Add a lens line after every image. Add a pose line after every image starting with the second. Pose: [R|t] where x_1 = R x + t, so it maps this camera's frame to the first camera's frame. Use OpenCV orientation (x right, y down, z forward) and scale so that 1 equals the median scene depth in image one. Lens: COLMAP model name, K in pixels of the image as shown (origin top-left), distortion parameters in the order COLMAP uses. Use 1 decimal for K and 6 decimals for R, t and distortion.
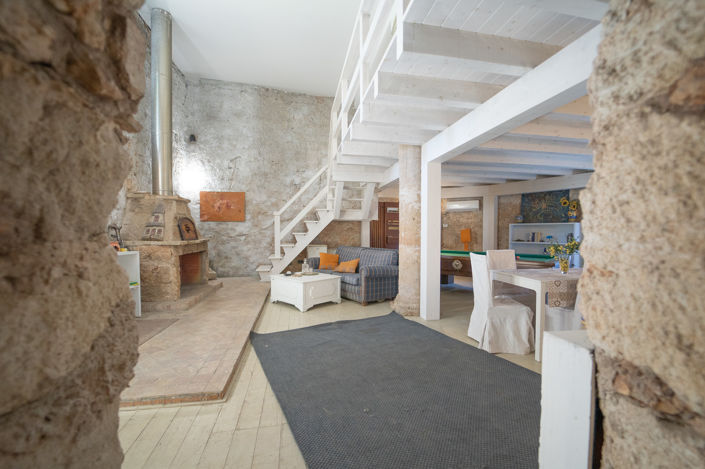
lens RADIAL K [[303.7, 0, 352.5], [0, 303.7, 234.5], [0, 0, 1]] dist [-0.017097, 0.000052]
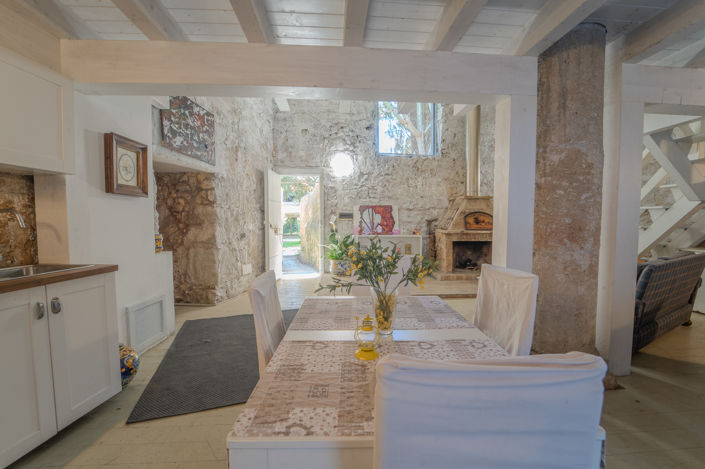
lens RADIAL K [[293.2, 0, 348.9], [0, 293.2, 237.7], [0, 0, 1]] dist [-0.016673, 0.000265]
pose [[-0.129448, 0.049977, -0.990326, 0.456864], [-0.013257, 0.998553, 0.052125, -0.004176], [0.991498, 0.019876, -0.128598, 0.413238]]
